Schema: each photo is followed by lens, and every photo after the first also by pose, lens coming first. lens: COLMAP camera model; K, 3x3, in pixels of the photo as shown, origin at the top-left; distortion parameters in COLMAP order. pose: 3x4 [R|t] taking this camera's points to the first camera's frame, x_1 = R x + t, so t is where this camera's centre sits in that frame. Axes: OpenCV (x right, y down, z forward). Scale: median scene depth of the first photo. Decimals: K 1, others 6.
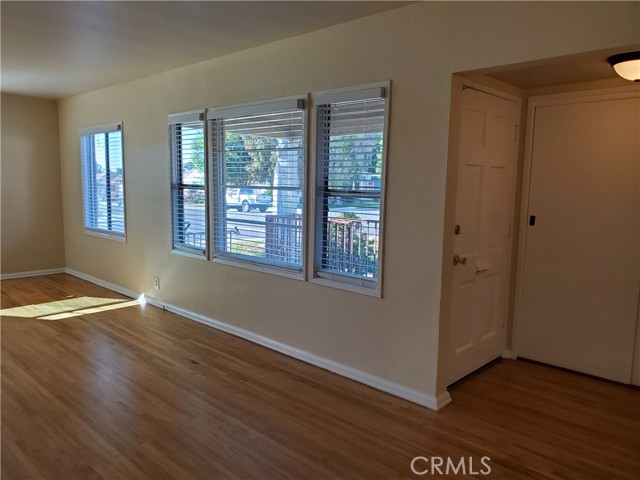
lens RADIAL K [[485.3, 0, 319.8], [0, 485.3, 249.3], [0, 0, 1]] dist [0.116648, -0.164999]
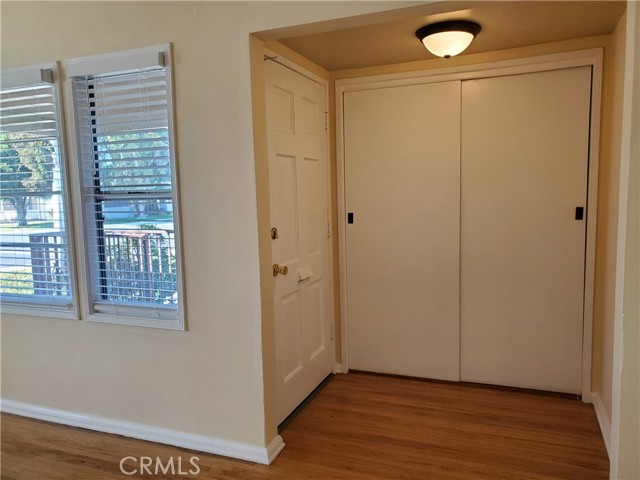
lens RADIAL K [[492.2, 0, 320.0], [0, 492.2, 240.0], [0, 0, 1]] dist [0.050504, 0.002116]
pose [[0.927758, -0.077588, 0.365029, 0.045108], [0.091887, 0.995528, -0.021939, -0.003248], [-0.361694, 0.053895, 0.930738, 0.182906]]
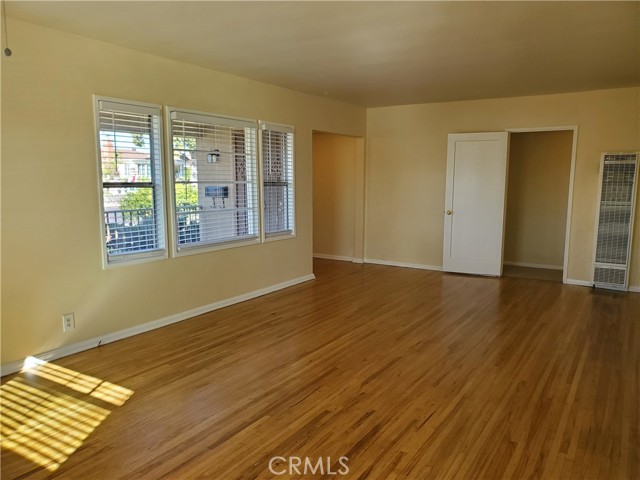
lens RADIAL K [[492.2, 0, 320.0], [0, 492.2, 240.0], [0, 0, 1]] dist [0.050504, 0.002116]
pose [[-0.198427, -0.140446, 0.970001, -1.729516], [0.125338, 0.977918, 0.167232, -0.194058], [-0.972068, 0.154762, -0.176442, 1.207424]]
